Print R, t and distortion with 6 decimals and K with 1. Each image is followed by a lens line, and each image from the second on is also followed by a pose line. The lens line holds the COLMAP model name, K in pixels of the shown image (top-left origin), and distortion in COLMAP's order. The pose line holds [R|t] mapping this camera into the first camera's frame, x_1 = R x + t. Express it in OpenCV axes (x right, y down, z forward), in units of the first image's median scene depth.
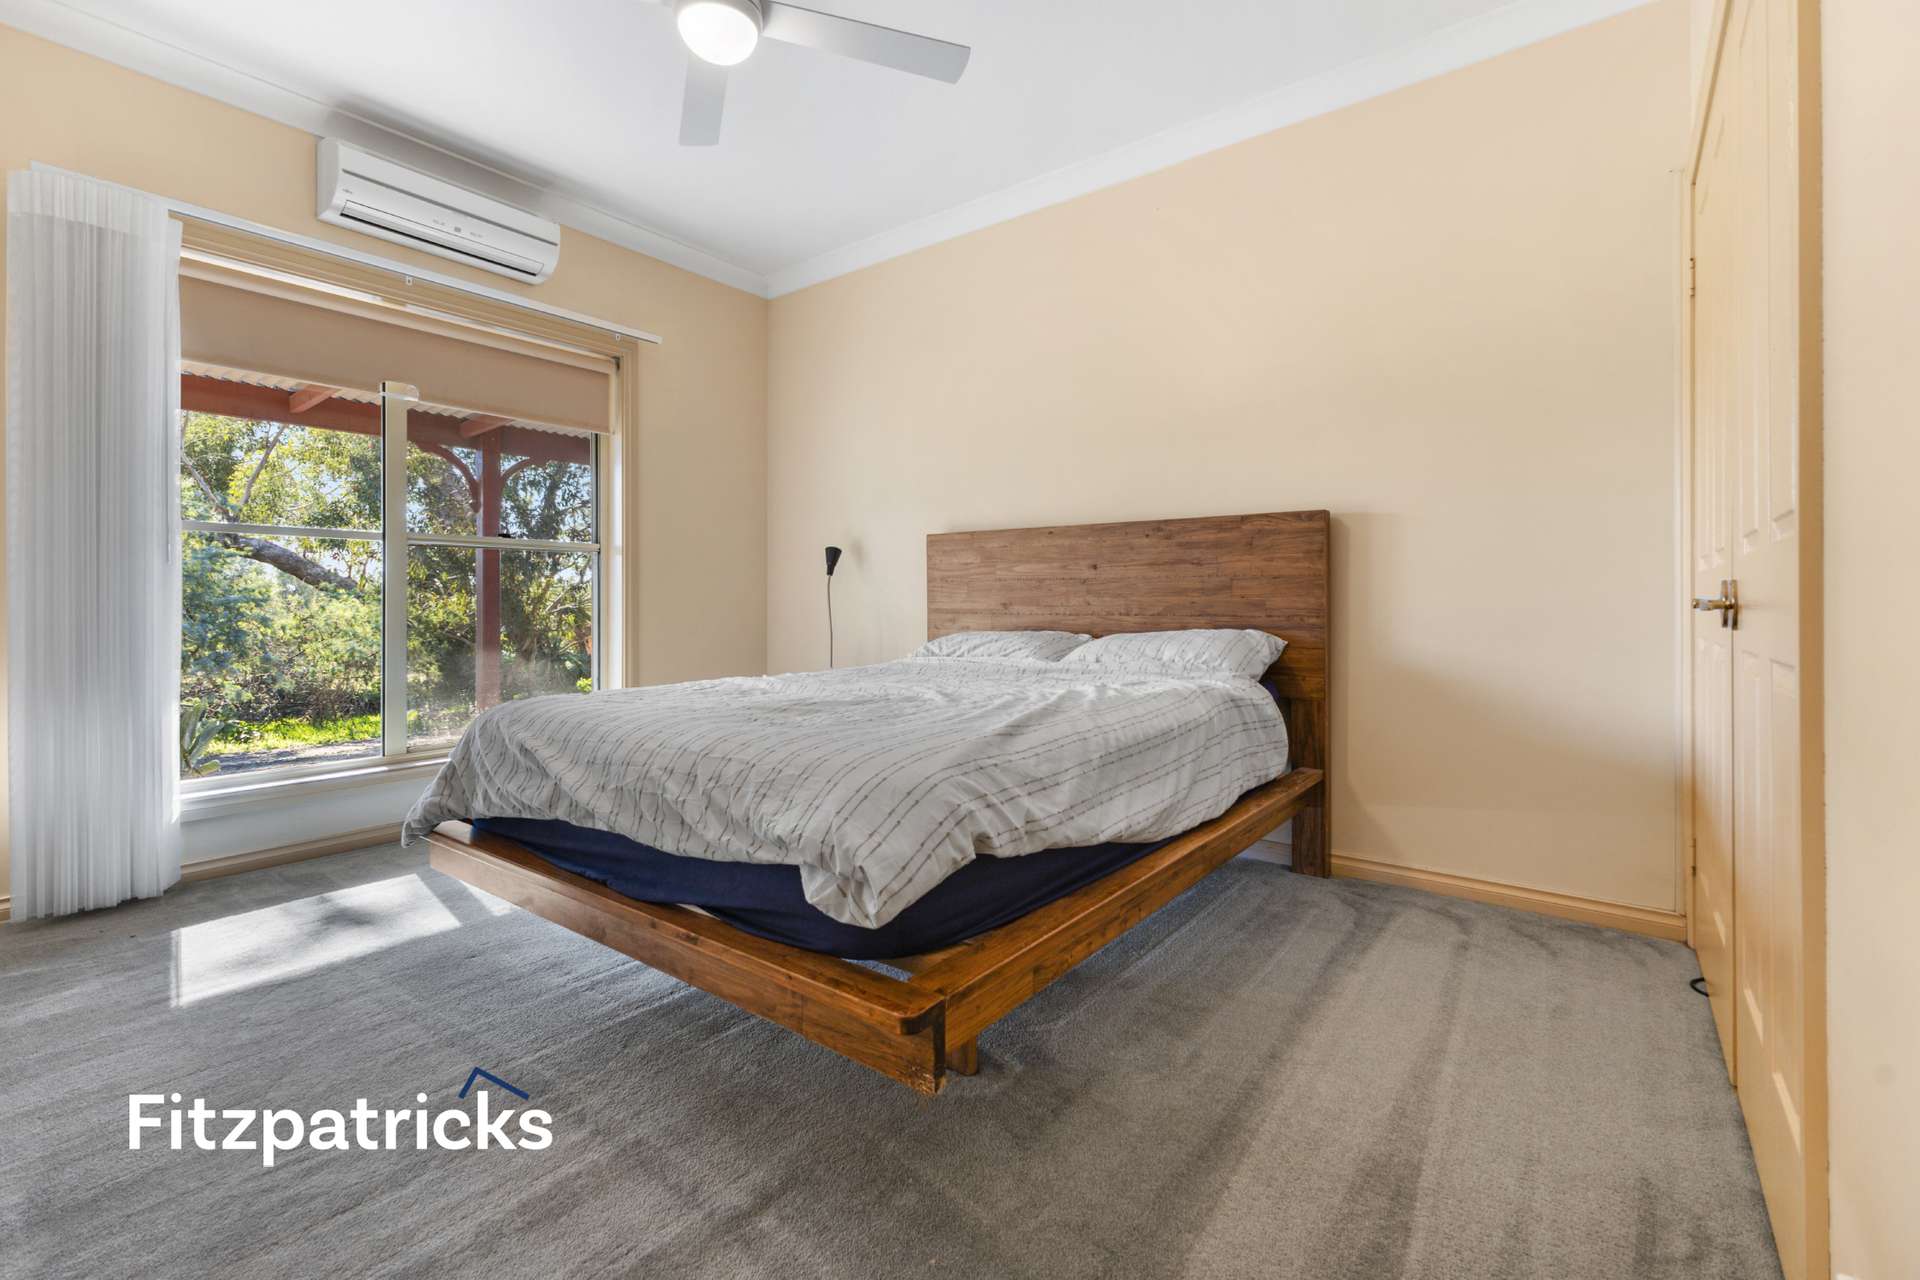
lens RADIAL K [[835.0, 0, 966.6], [0, 835.0, 618.3], [0, 0, 1]] dist [0.002860, -0.000258]
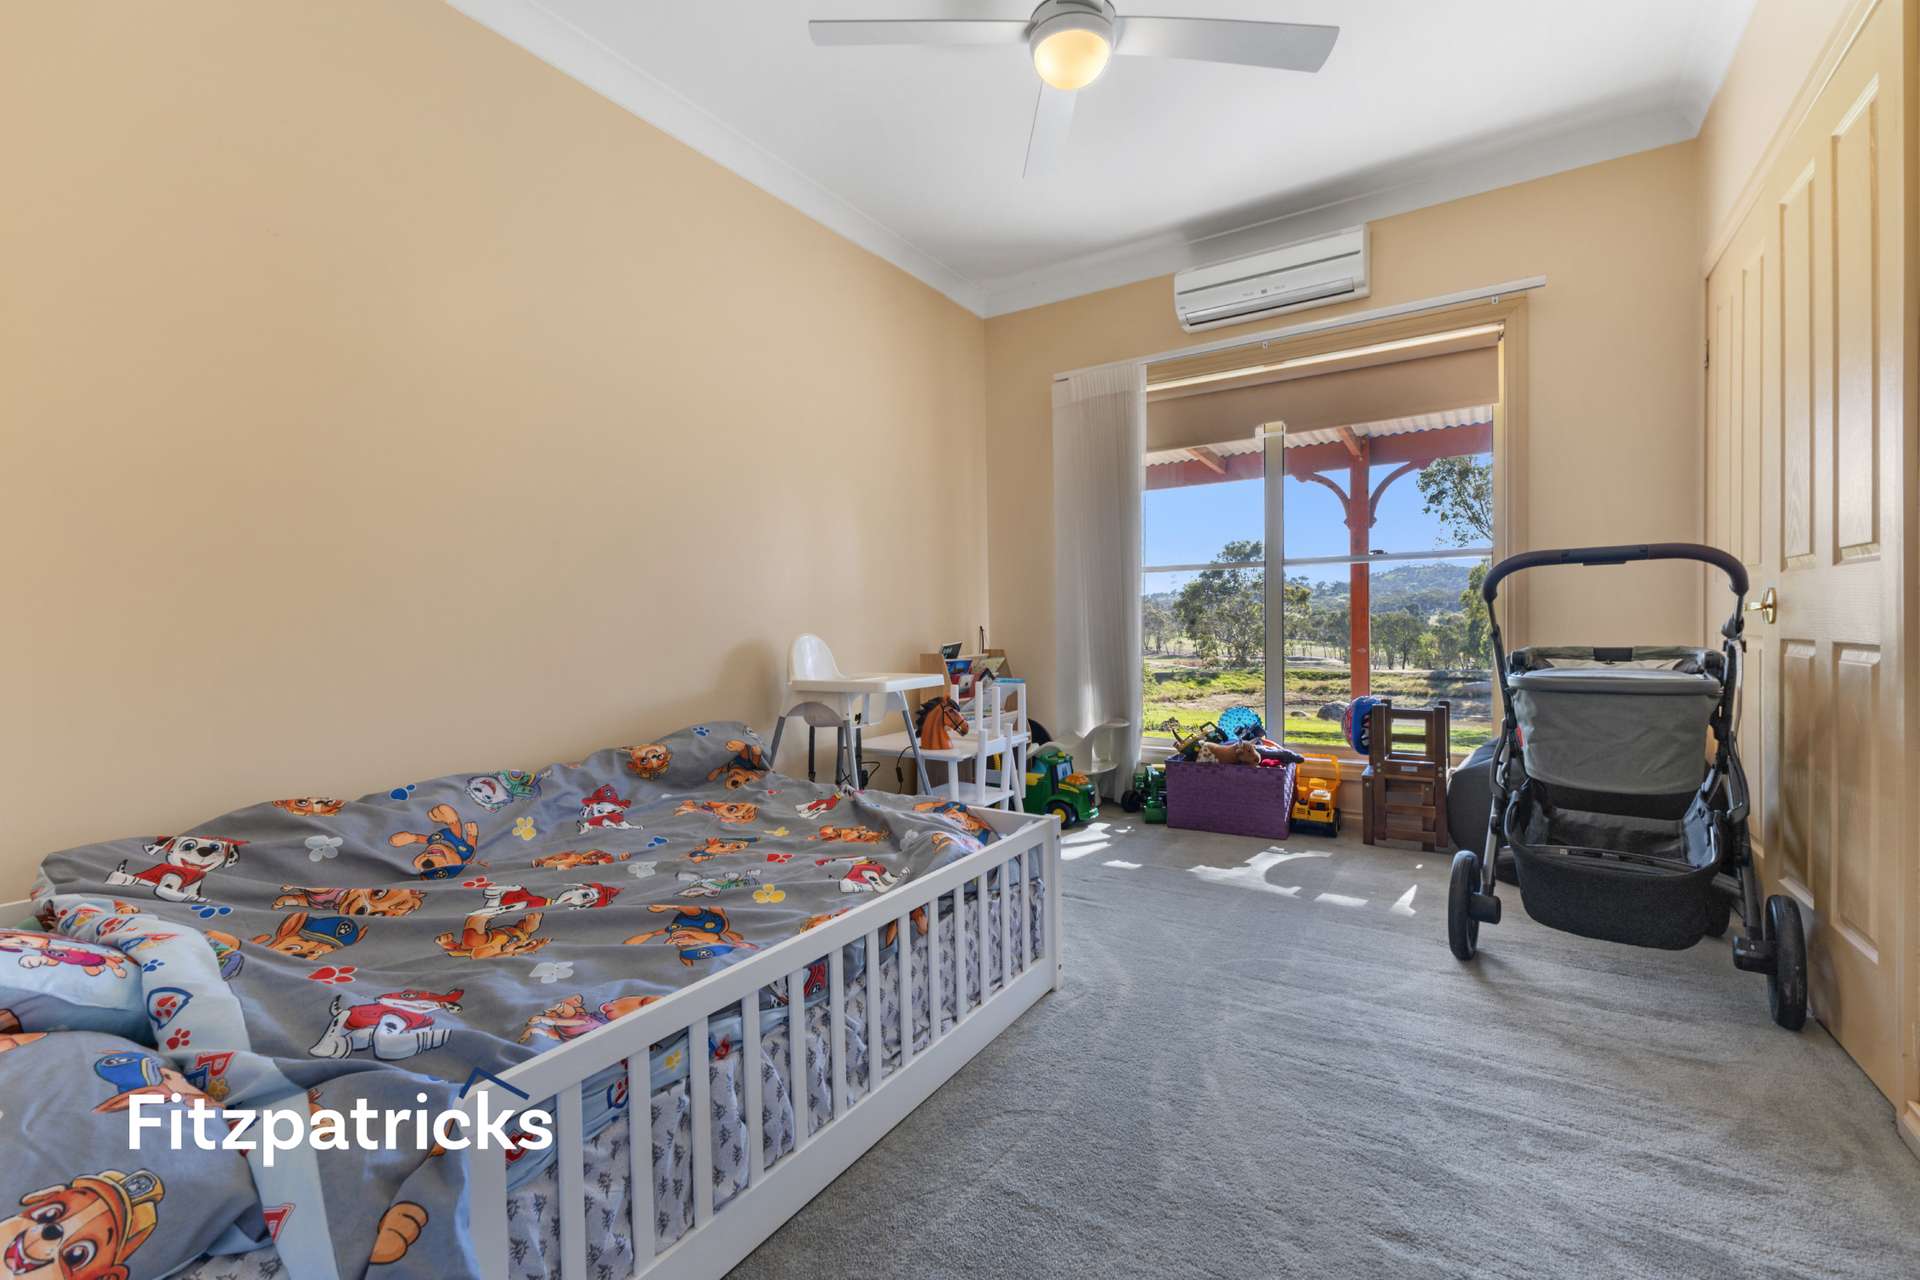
lens RADIAL K [[835.0, 0, 966.6], [0, 835.0, 618.3], [0, 0, 1]] dist [0.002860, -0.000258]
pose [[0.086183, -0.014650, -0.996172, 0.459280], [0.007049, 0.999876, -0.014095, 0.003144], [0.996254, -0.005807, 0.086275, 0.445466]]
